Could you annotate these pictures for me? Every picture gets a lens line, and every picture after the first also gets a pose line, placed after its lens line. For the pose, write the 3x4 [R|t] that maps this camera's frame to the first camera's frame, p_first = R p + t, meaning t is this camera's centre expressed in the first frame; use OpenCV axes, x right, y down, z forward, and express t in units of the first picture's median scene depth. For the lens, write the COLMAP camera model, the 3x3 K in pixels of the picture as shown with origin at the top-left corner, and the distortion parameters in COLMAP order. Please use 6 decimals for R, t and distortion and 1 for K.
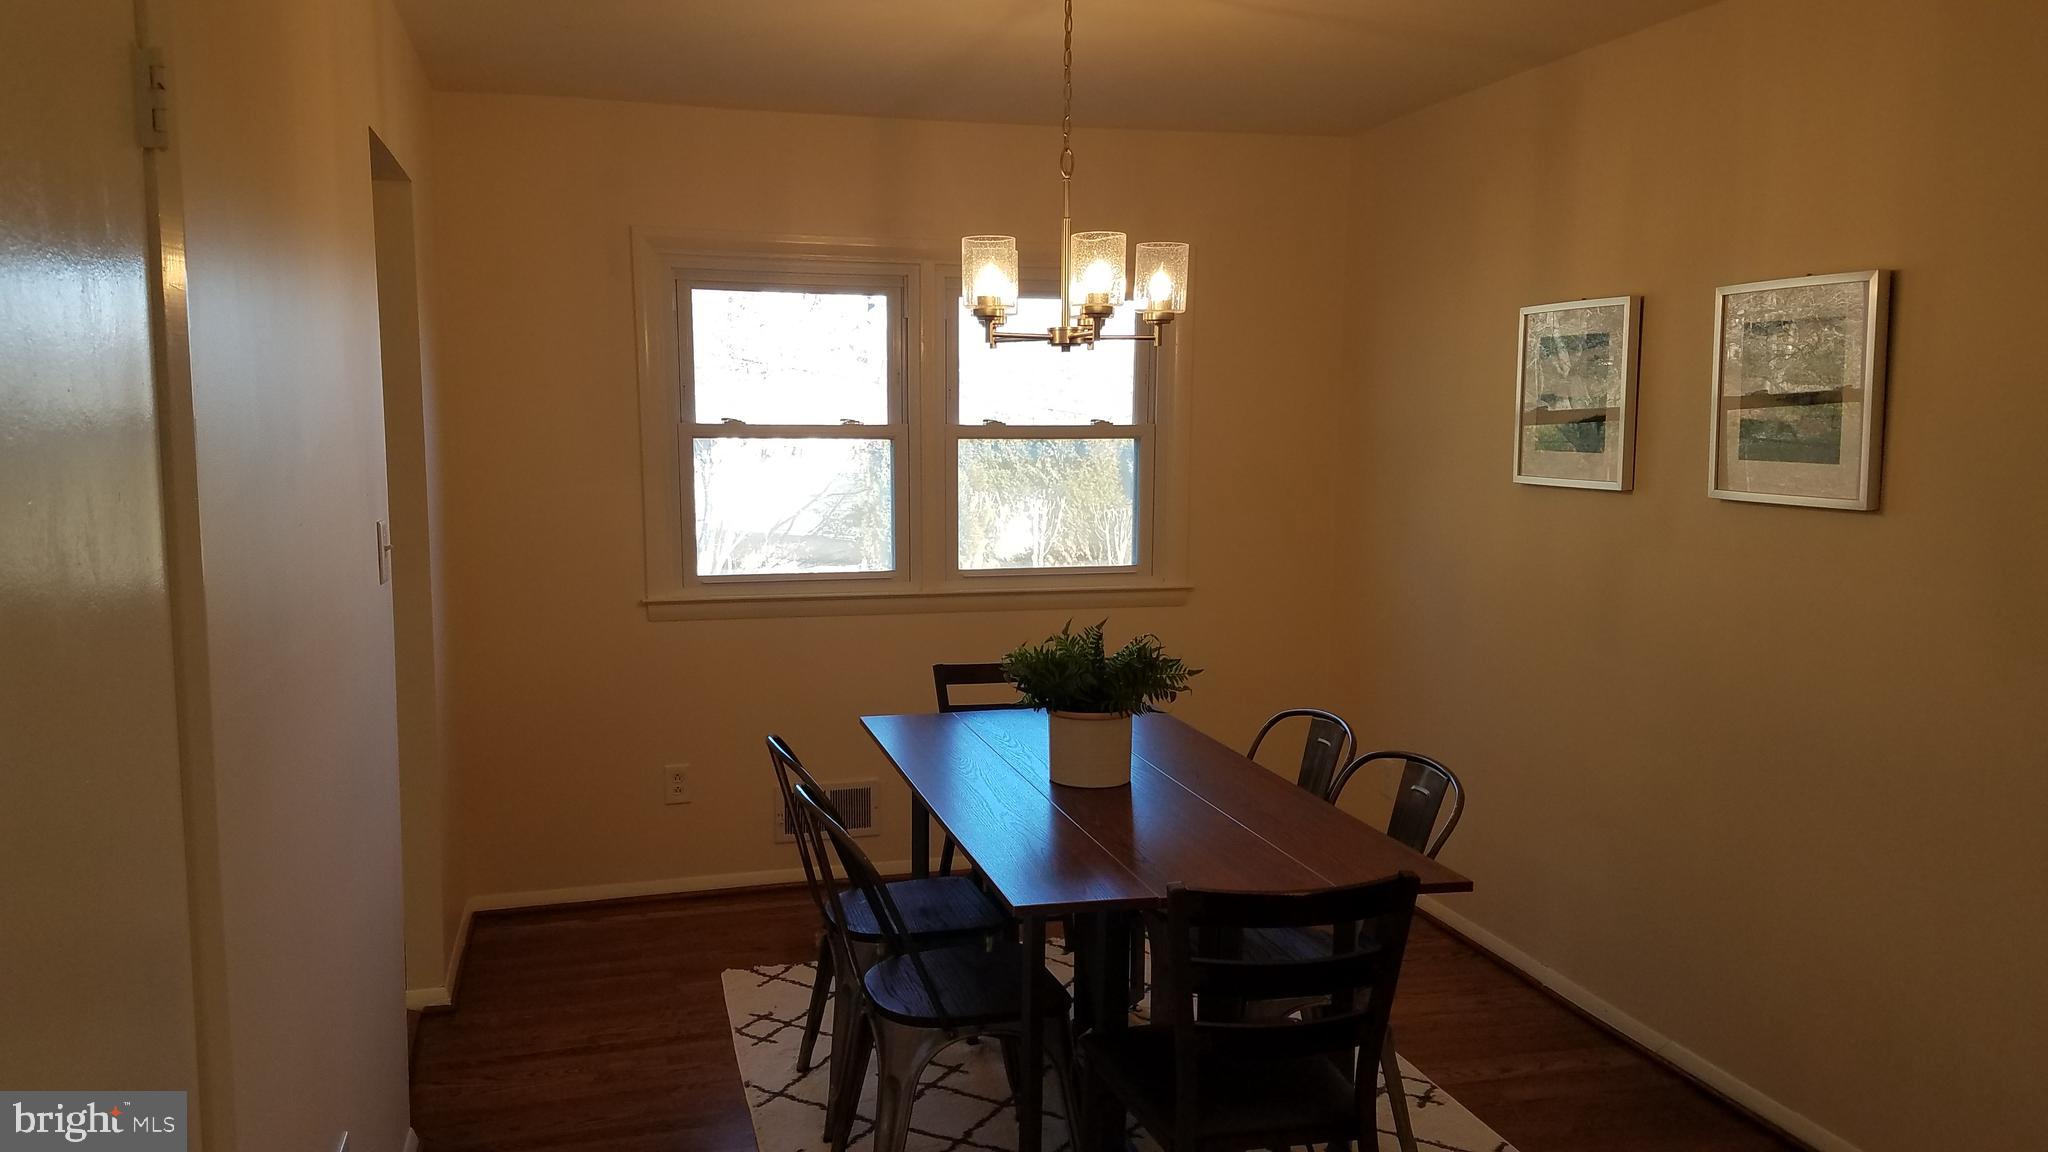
lens RADIAL K [[1528.4, 0, 1011.5], [0, 1528.4, 616.1], [0, 0, 1]] dist [0.227472, -0.406850]
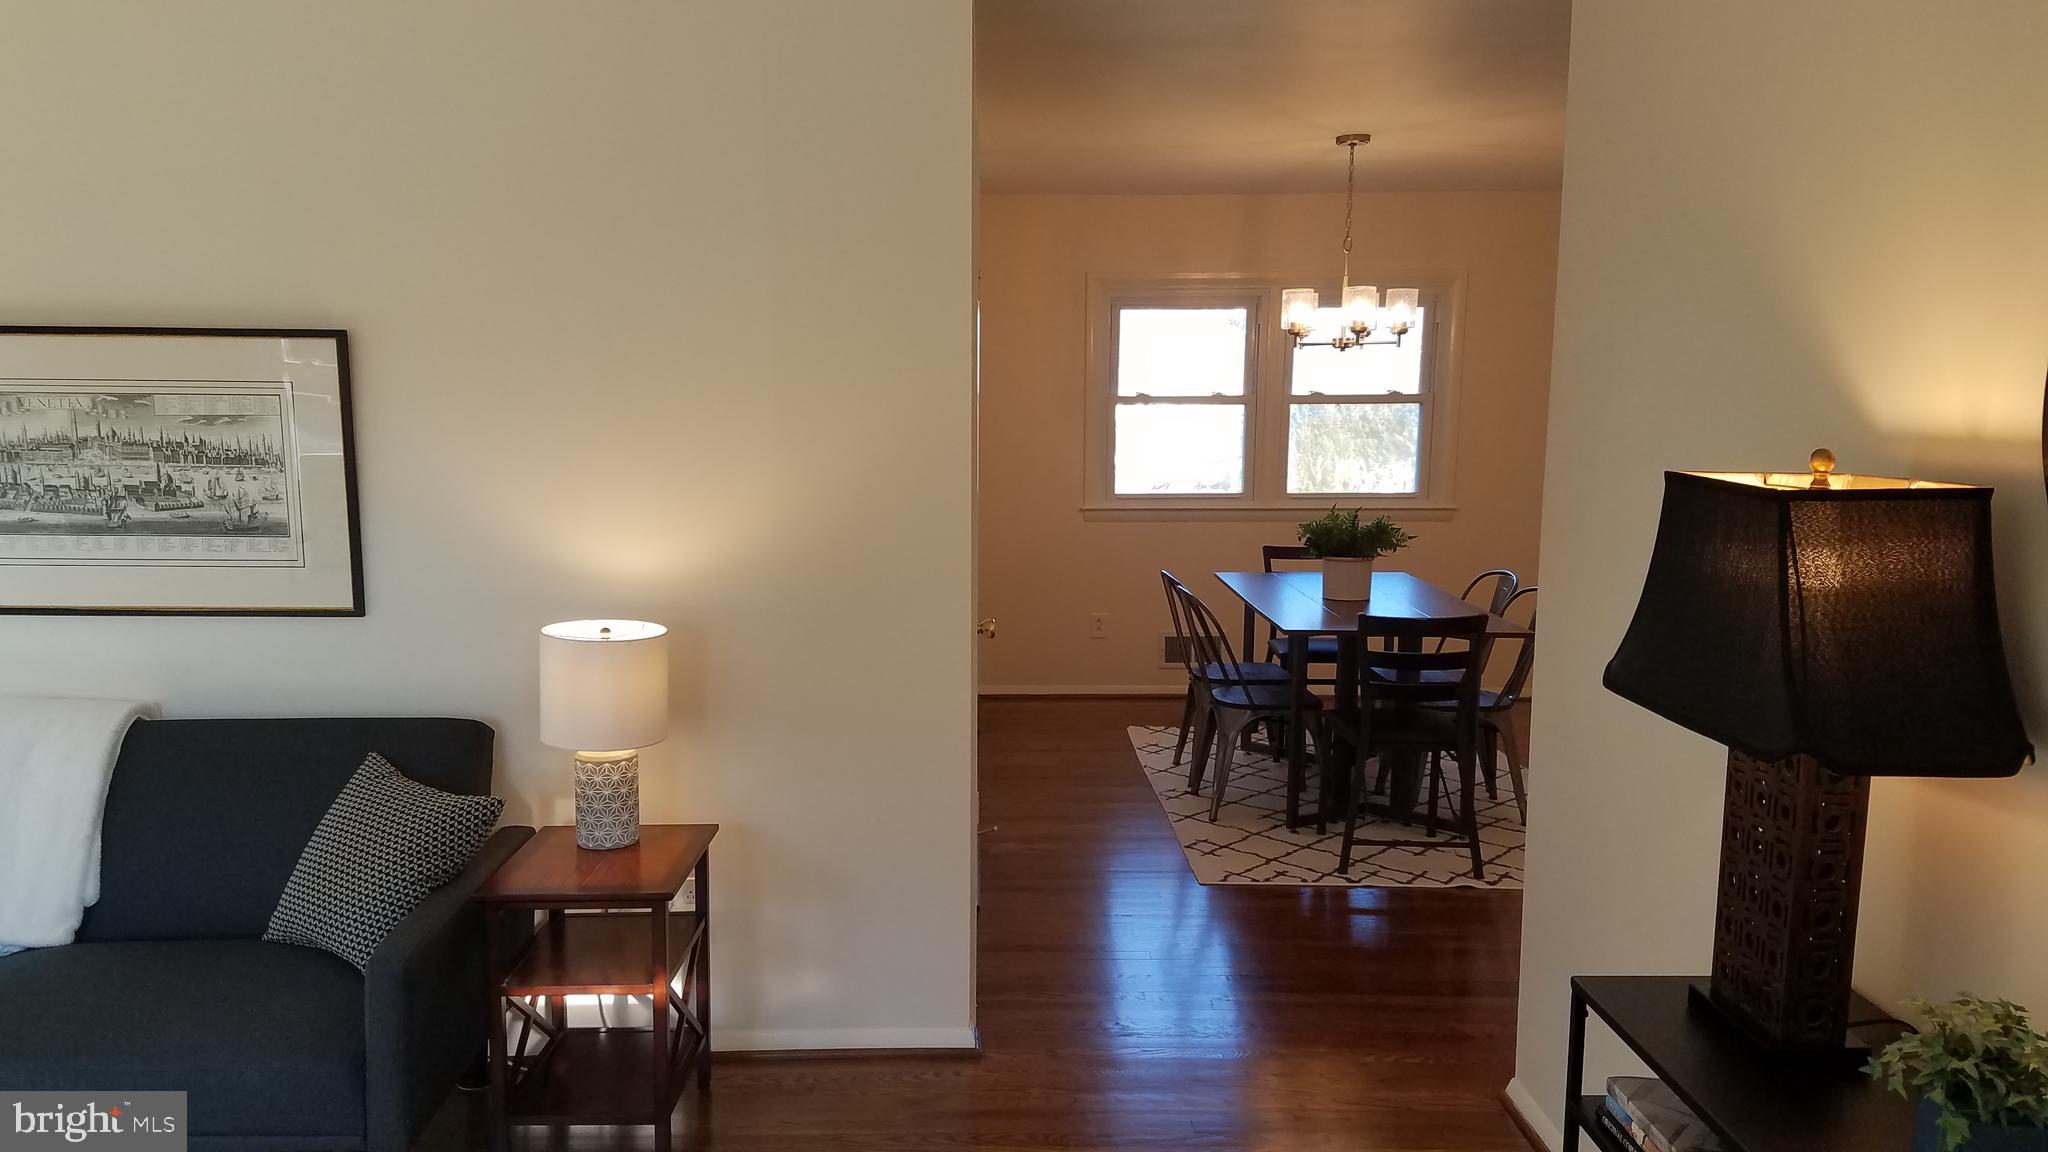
lens RADIAL K [[1536.1, 0, 997.9], [0, 1536.1, 609.8], [0, 0, 1]] dist [0.258822, -0.501481]
pose [[0.969244, 0.036547, -0.243374, 0.069450], [-0.033574, 0.999302, 0.016354, 0.074120], [0.243802, -0.007680, 0.969795, -0.575834]]
